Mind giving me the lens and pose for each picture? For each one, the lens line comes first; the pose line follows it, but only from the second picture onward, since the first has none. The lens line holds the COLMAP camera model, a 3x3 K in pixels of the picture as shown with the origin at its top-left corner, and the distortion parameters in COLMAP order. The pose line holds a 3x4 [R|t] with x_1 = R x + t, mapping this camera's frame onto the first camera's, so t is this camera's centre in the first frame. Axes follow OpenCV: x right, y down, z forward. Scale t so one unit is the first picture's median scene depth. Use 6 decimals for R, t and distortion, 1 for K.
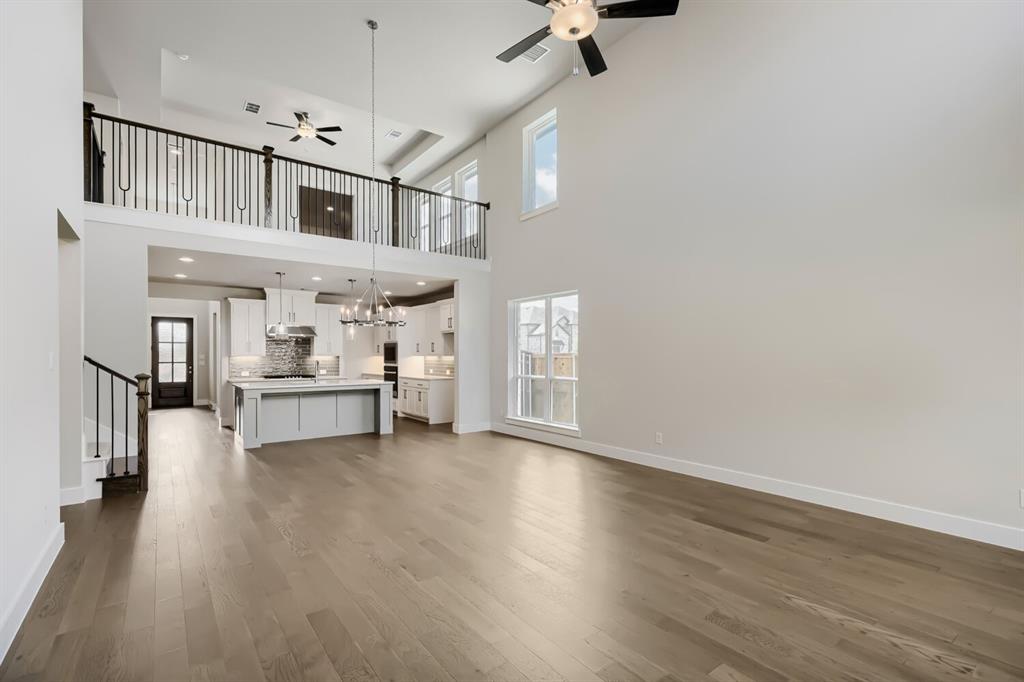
lens RADIAL K [[455.5, 0, 507.2], [0, 455.5, 358.0], [0, 0, 1]] dist [0.002520, 0.000120]
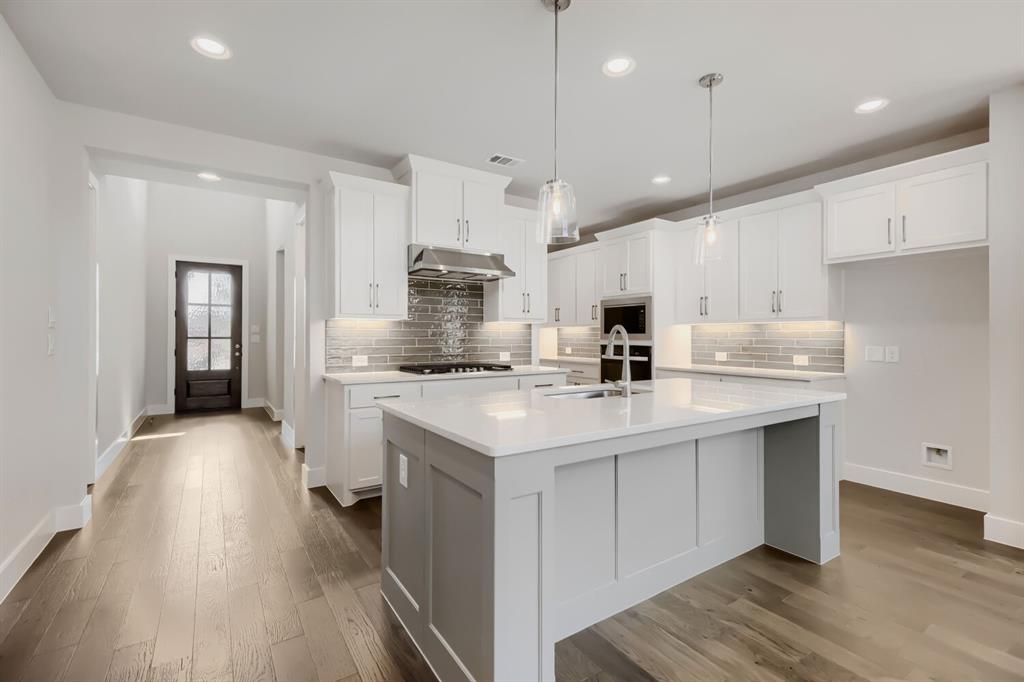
lens RADIAL K [[455.5, 0, 507.6], [0, 455.5, 339.9], [0, 0, 1]] dist [0.002520, 0.000120]
pose [[0.997335, 0.004029, -0.072844, -0.302501], [-0.003851, 0.999989, 0.002590, 0.009767], [0.072854, -0.002302, 0.997340, 0.436058]]
